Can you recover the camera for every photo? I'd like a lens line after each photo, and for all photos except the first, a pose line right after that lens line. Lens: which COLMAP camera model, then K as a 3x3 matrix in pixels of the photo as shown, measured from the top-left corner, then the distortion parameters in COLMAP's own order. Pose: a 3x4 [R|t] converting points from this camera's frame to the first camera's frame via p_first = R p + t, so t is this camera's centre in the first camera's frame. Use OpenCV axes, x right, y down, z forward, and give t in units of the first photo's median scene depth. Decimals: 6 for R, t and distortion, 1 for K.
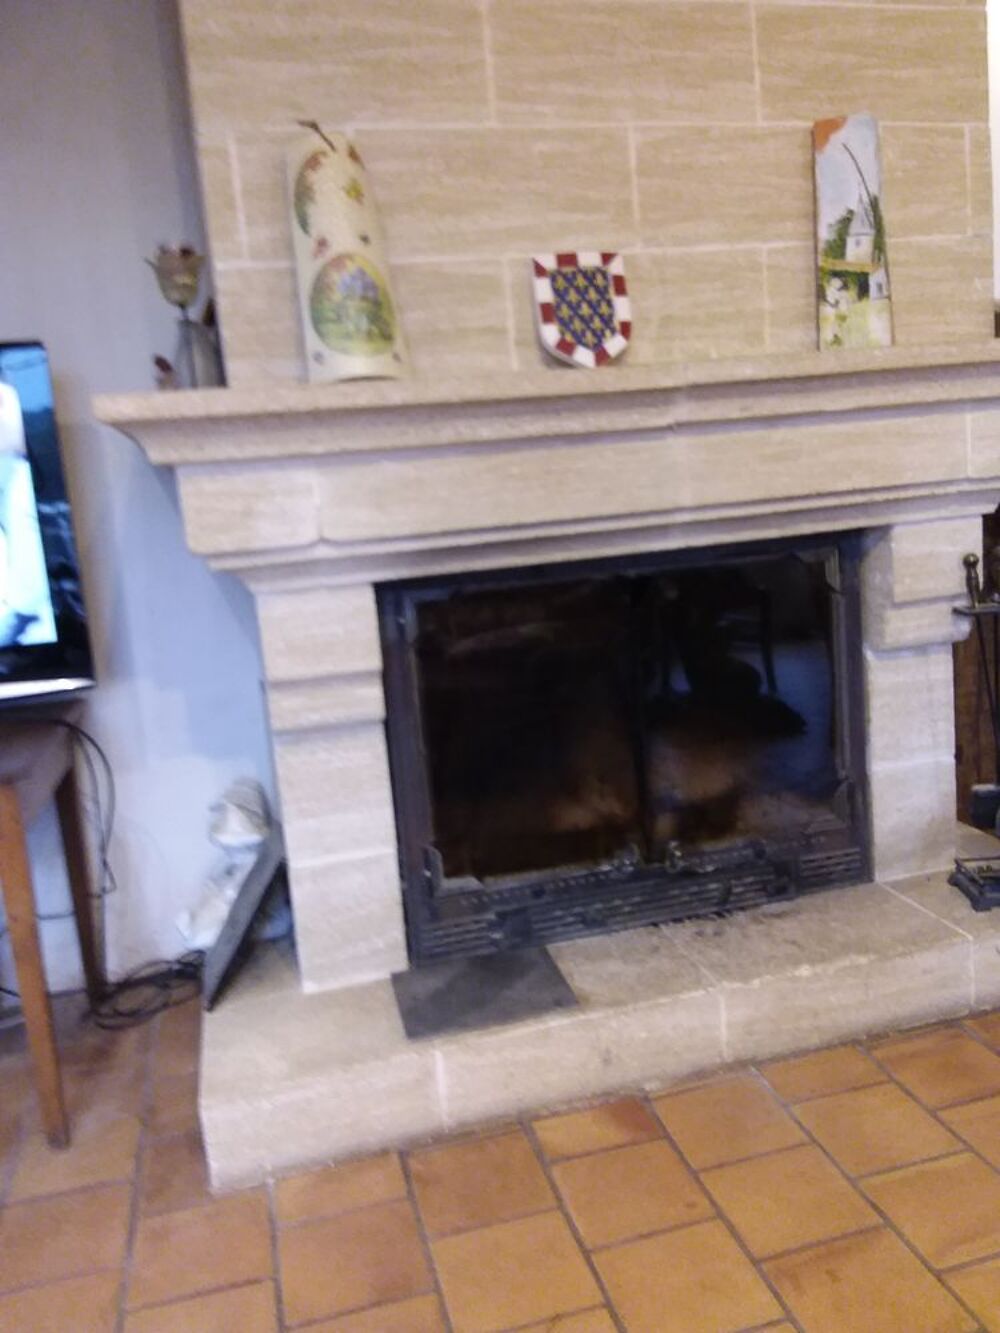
lens RADIAL K [[1072.4, 0, 531.8], [0, 1072.4, 645.1], [0, 0, 1]] dist [0.163488, -0.298807]
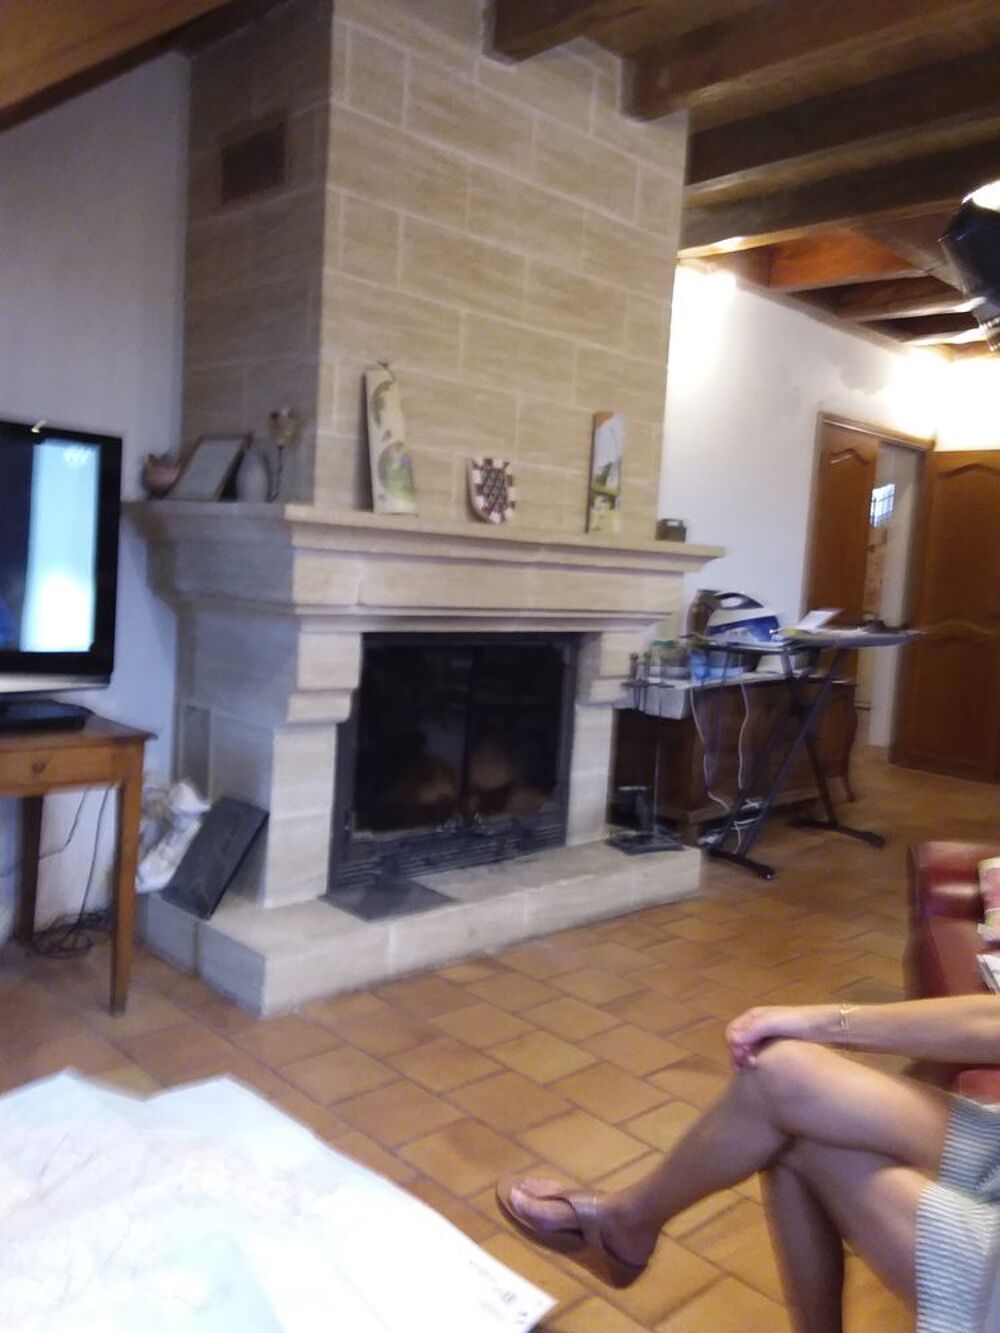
lens RADIAL K [[1072.4, 0, 531.8], [0, 1072.4, 645.1], [0, 0, 1]] dist [0.163488, -0.298807]
pose [[0.856975, 0.100338, 0.505495, -0.706057], [-0.051946, 0.992686, -0.108978, 0.116348], [-0.512733, 0.067133, 0.855920, -0.468849]]
